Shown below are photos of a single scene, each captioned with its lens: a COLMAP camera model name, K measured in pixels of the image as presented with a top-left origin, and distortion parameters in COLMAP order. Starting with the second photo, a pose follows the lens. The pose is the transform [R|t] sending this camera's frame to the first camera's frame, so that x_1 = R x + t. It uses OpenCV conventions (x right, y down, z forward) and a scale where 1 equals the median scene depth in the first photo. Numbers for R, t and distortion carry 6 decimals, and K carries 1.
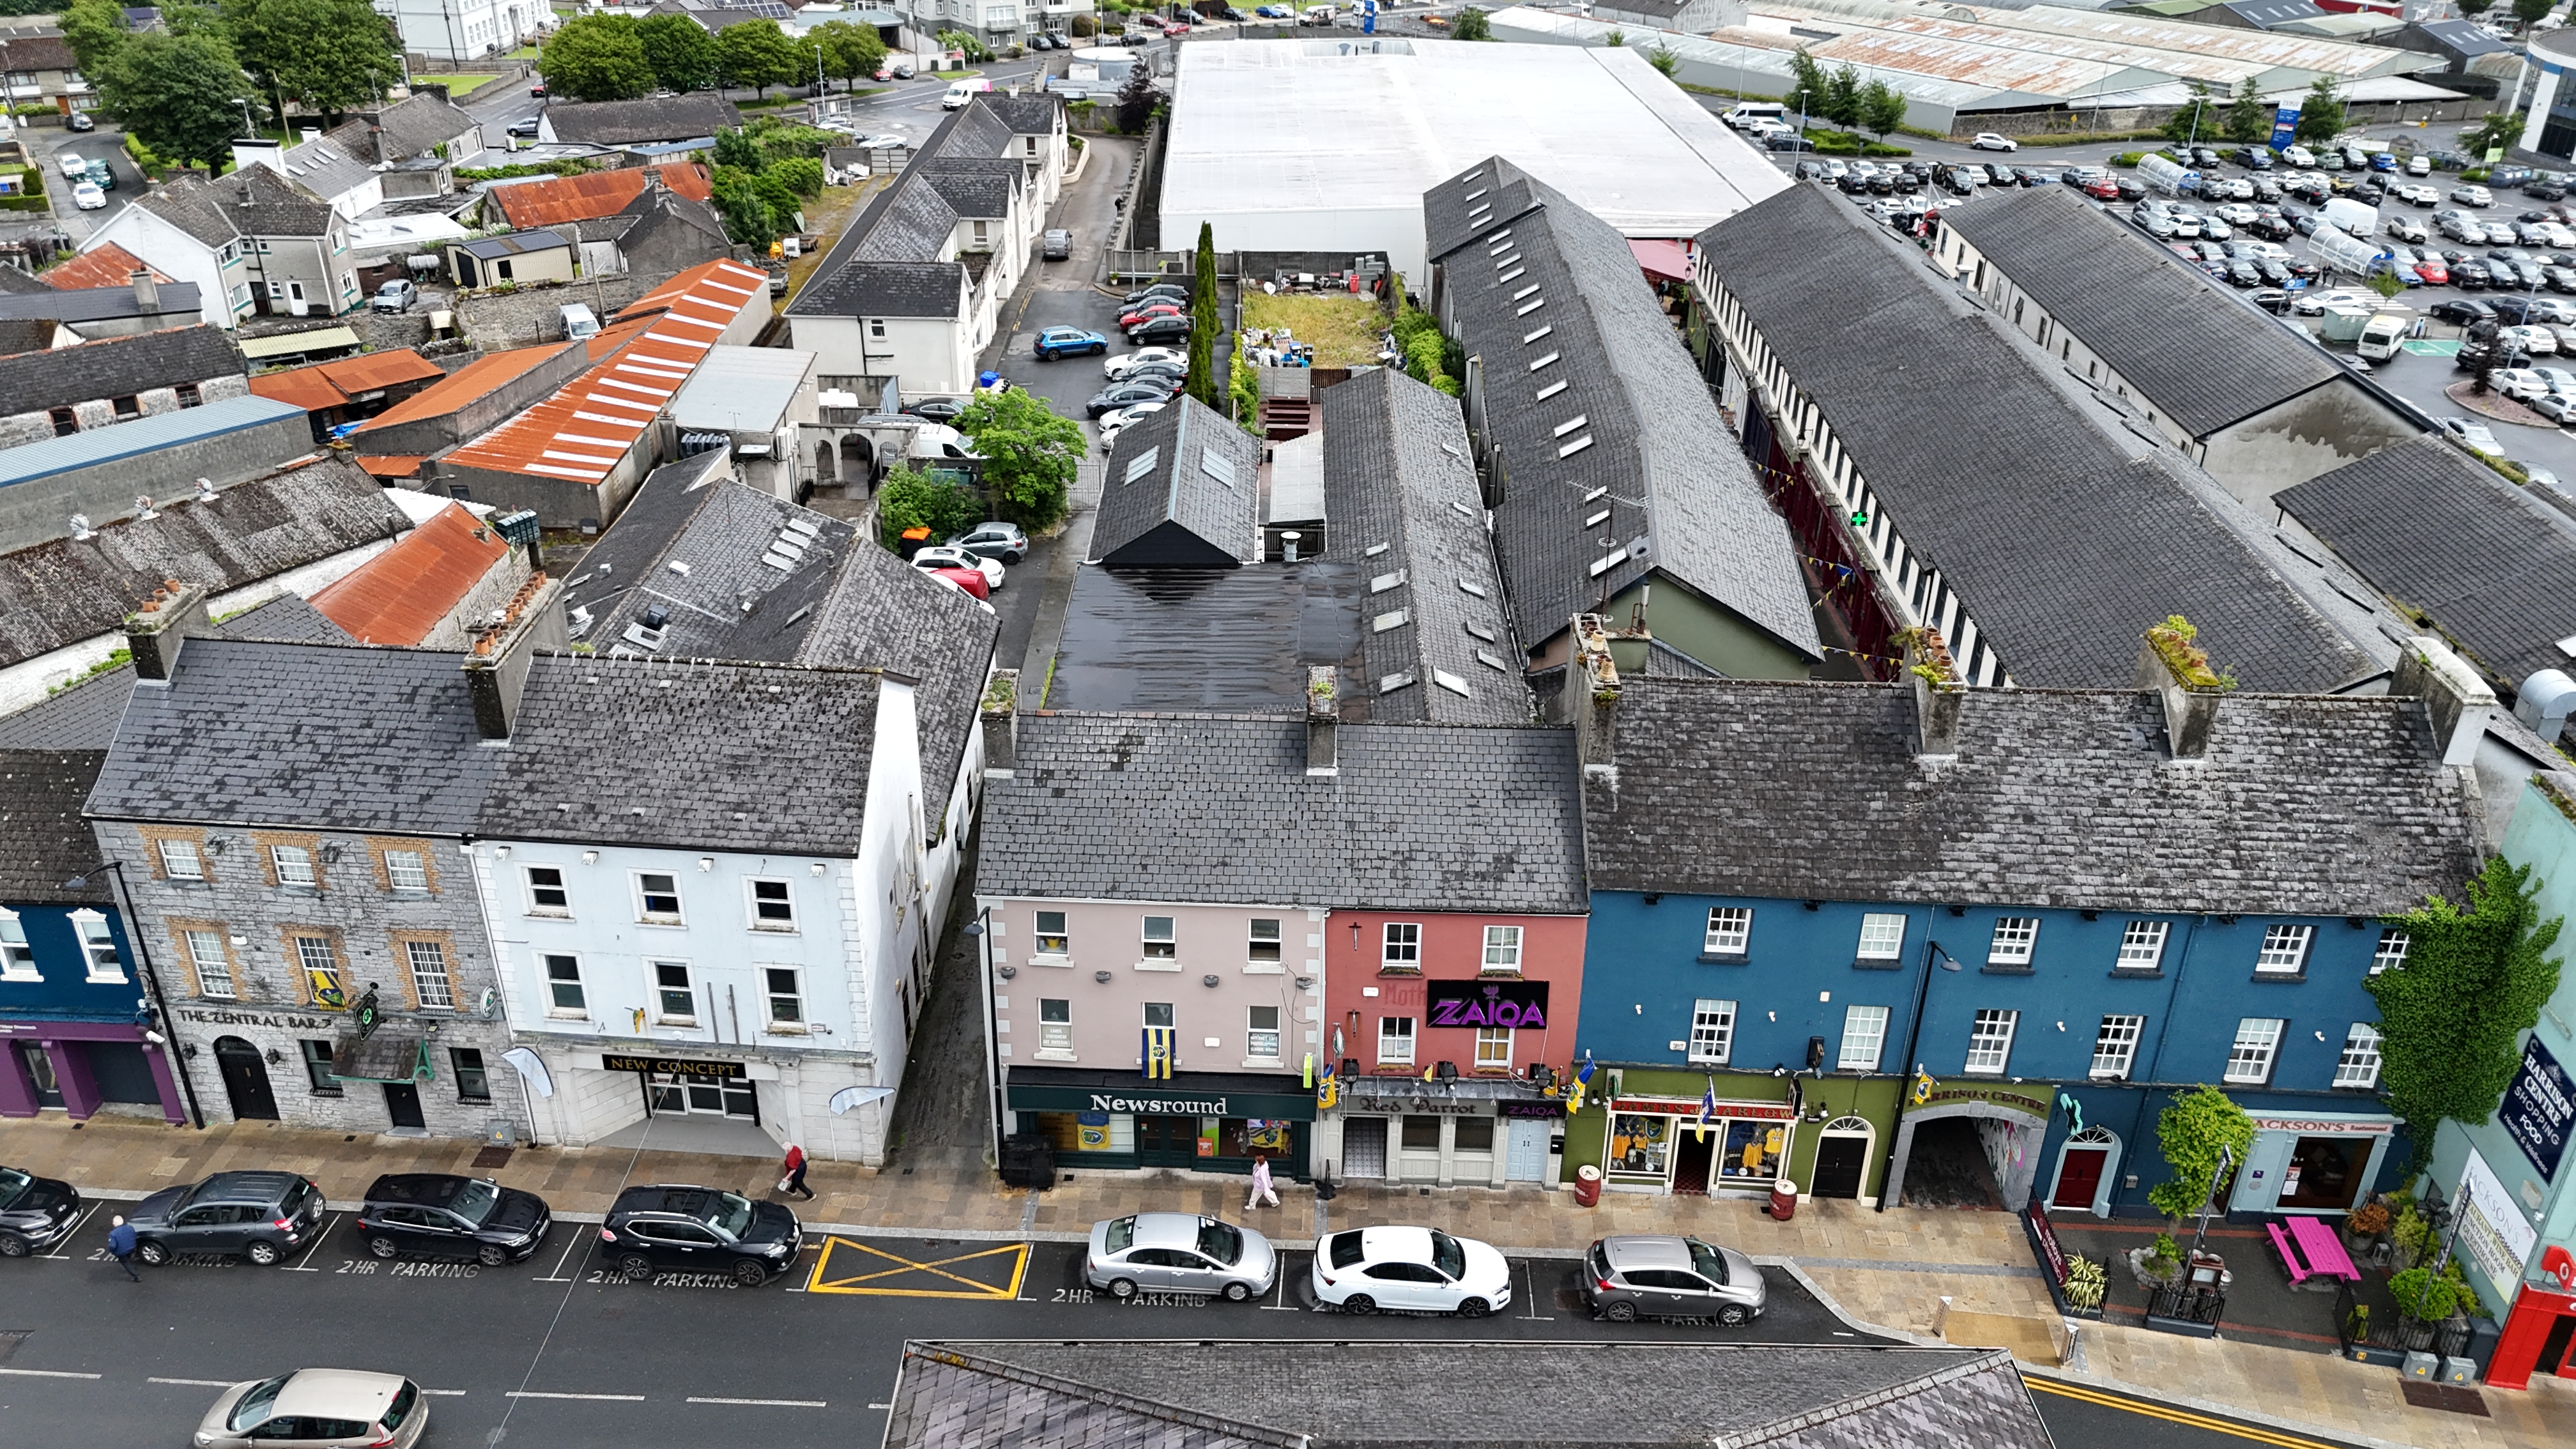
lens RADIAL K [[1895.3, 0, 1282.9], [0, 1895.3, 731.8], [0, 0, 1]] dist [0.070702, -0.069080]
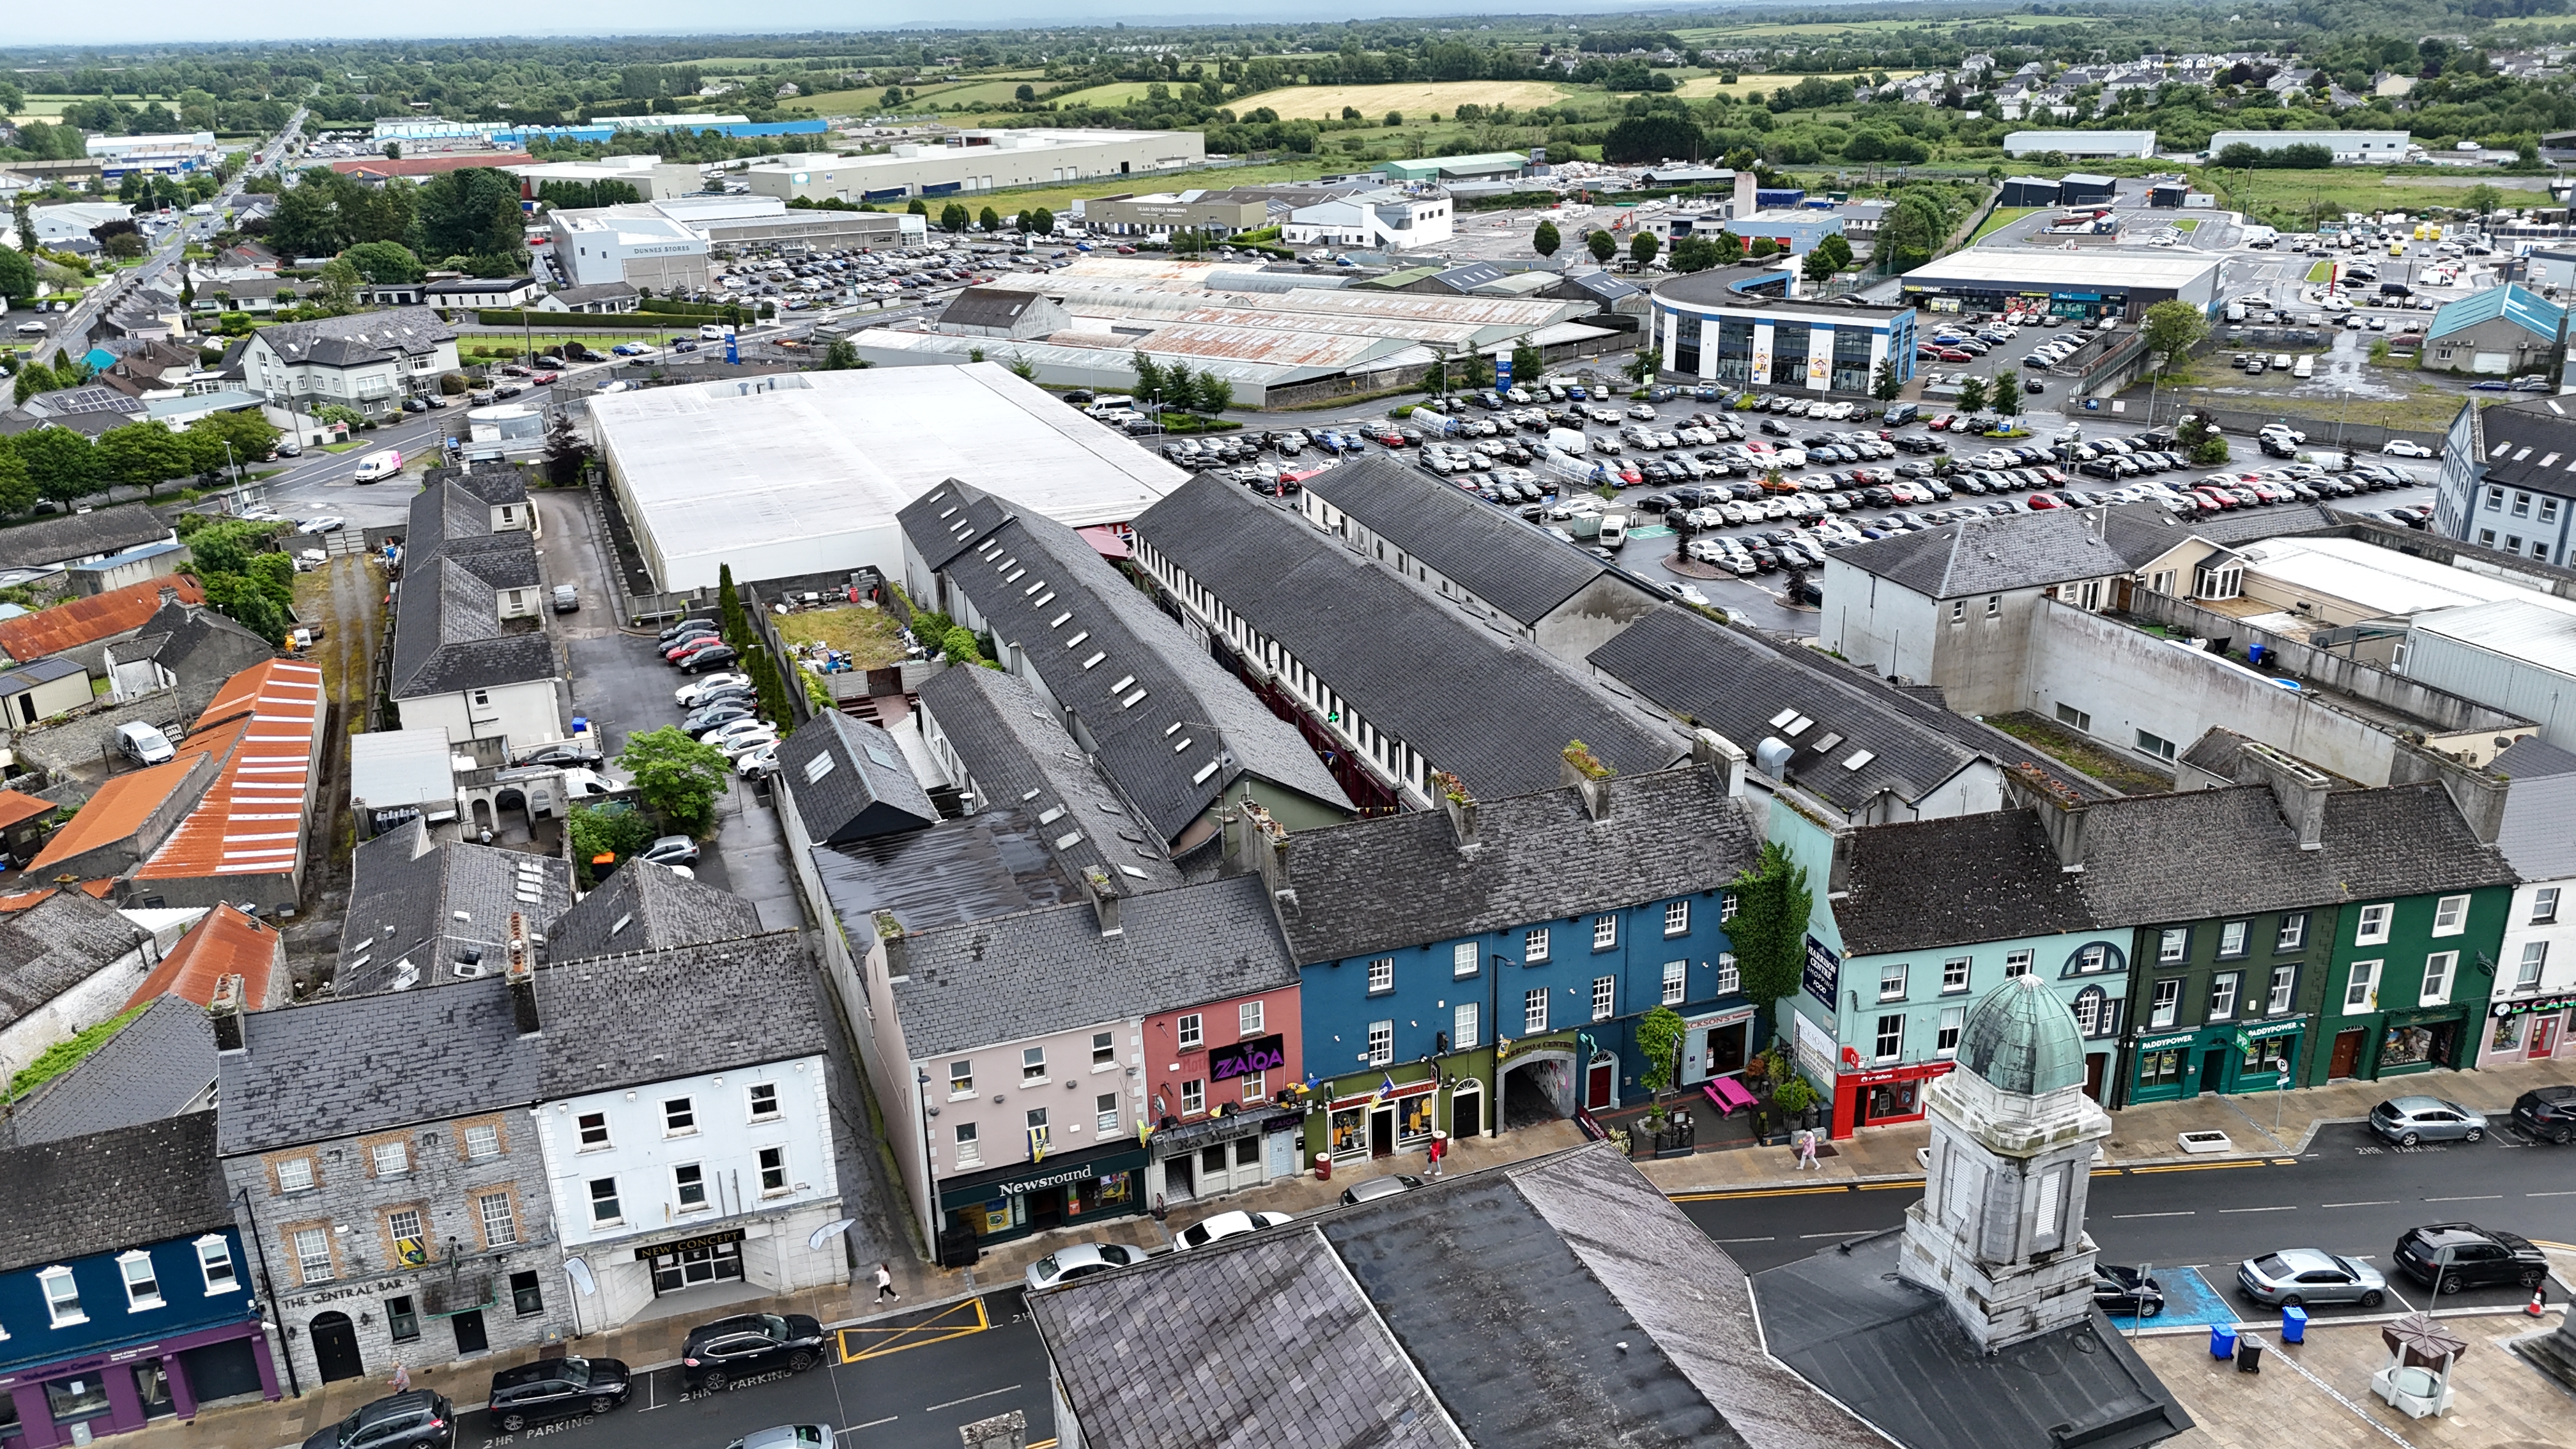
lens RADIAL K [[1895.3, 0, 1281.5], [0, 1895.3, 721.3], [0, 0, 1]] dist [0.070702, -0.069080]
pose [[0.929910, -0.166021, 0.328183, -0.308410], [0.208271, 0.973166, -0.097834, 0.031763], [-0.303134, 0.159328, 0.939534, -0.476265]]
